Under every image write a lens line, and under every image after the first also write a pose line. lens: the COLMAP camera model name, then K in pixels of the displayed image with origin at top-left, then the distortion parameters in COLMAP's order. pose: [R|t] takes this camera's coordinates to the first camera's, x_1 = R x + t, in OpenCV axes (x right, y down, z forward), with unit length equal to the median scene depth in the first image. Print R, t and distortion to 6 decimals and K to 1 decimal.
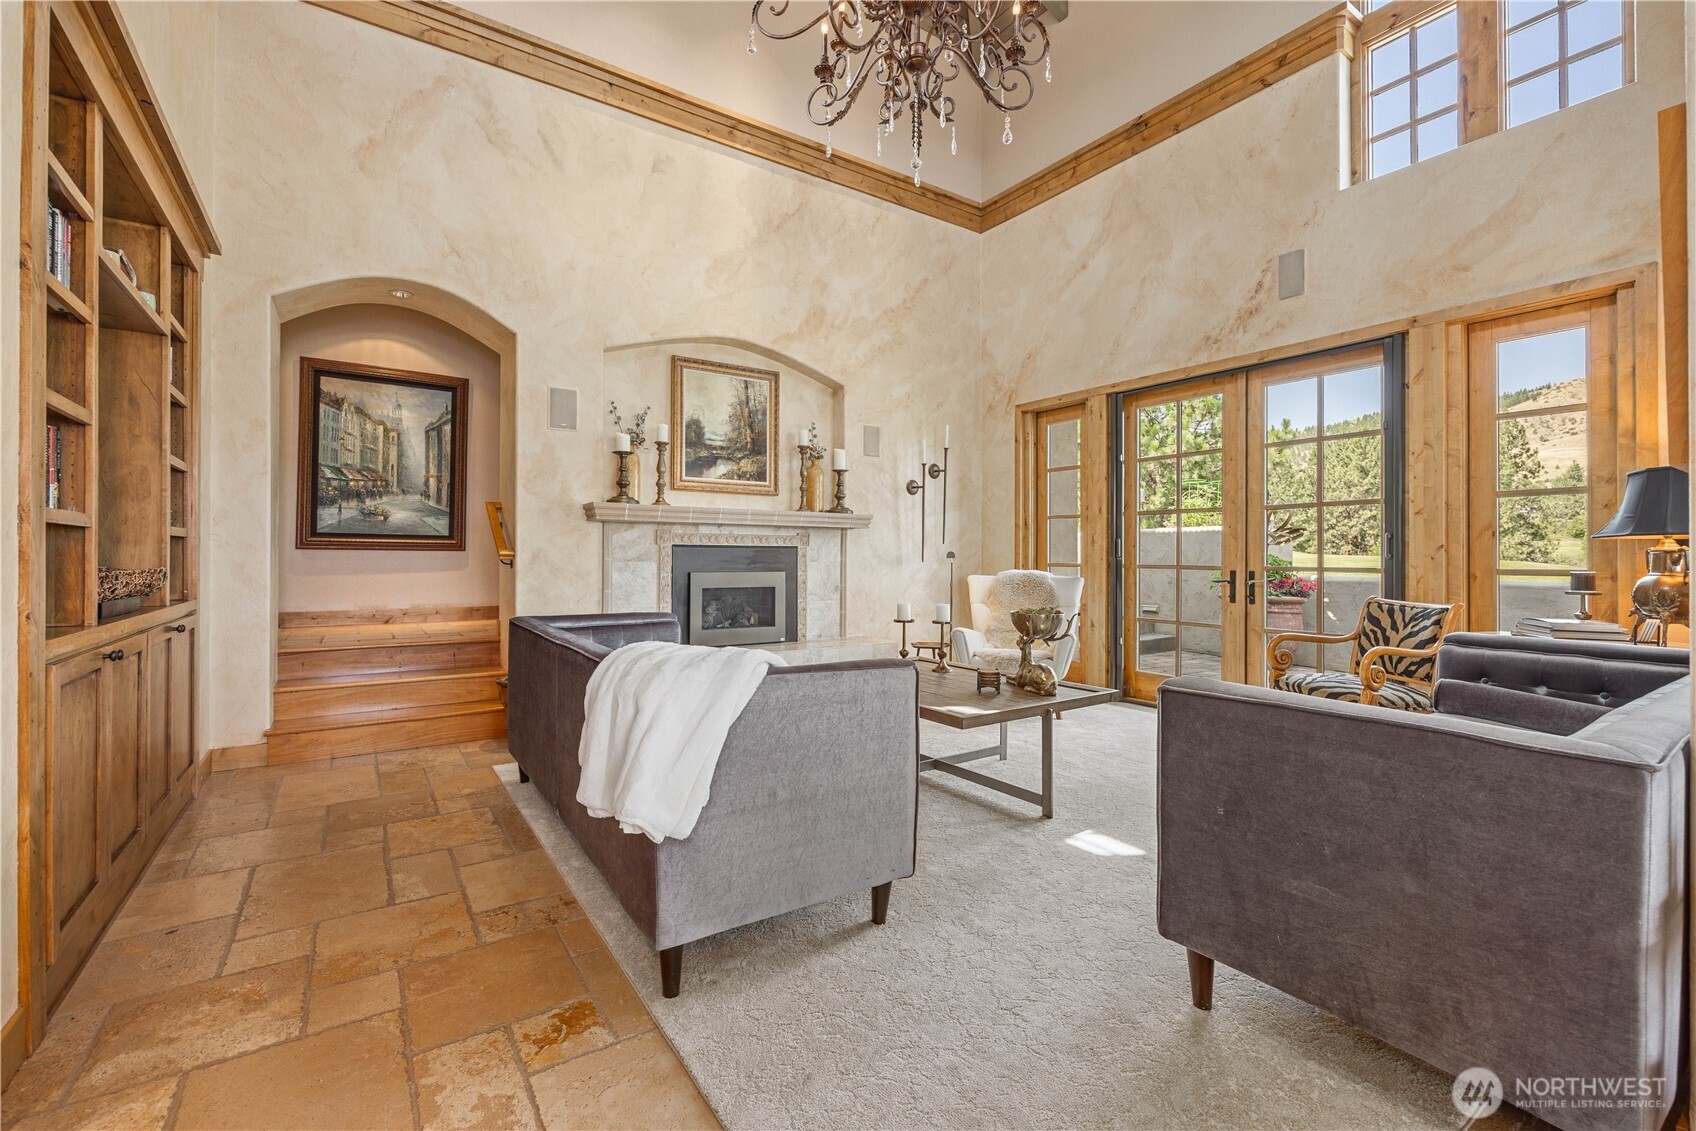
lens RADIAL K [[715.5, 0, 810.2], [0, 715.5, 561.3], [0, 0, 1]] dist [-0.009384, -0.000113]
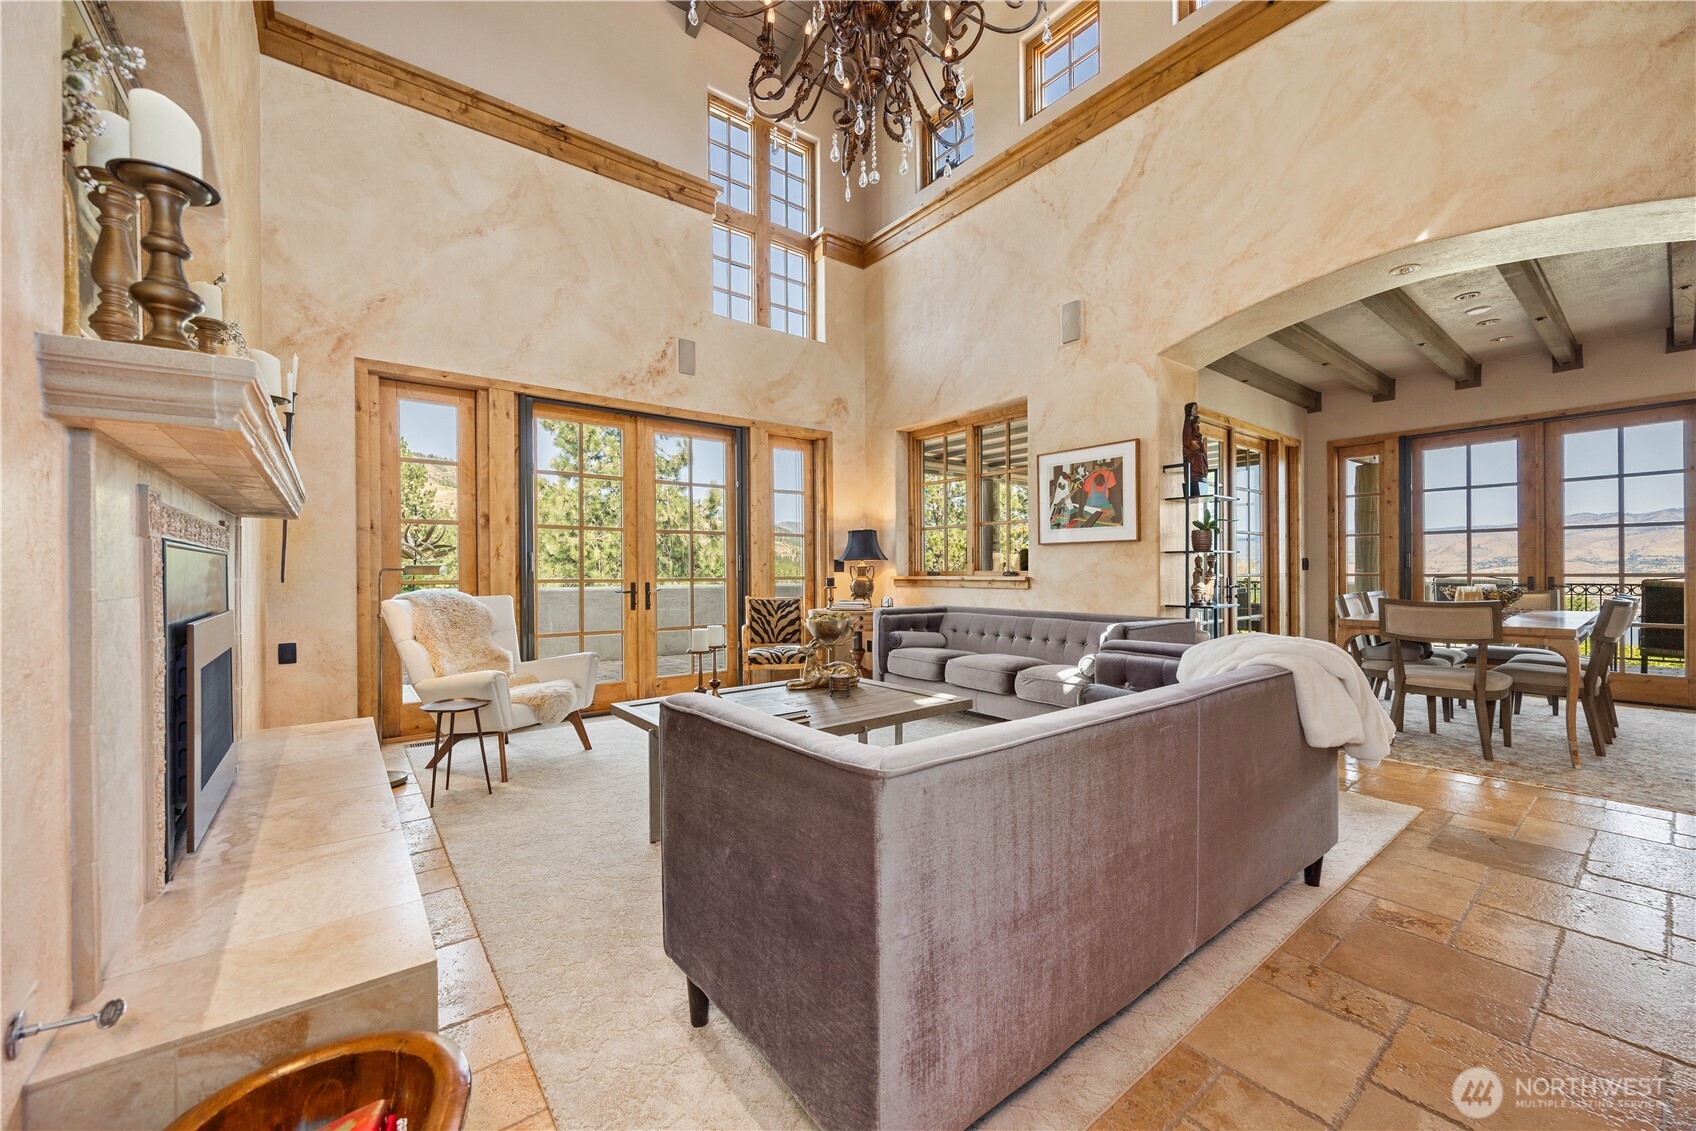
lens RADIAL K [[649.7, 0, 845.0], [0, 649.7, 576.3], [0, 0, 1]] dist [-0.003582, -0.000296]
pose [[-0.093198, -0.009509, 0.995602, -0.575989], [0.012800, 0.999860, 0.010747, -0.004998], [-0.995565, 0.013745, -0.093064, 0.854763]]
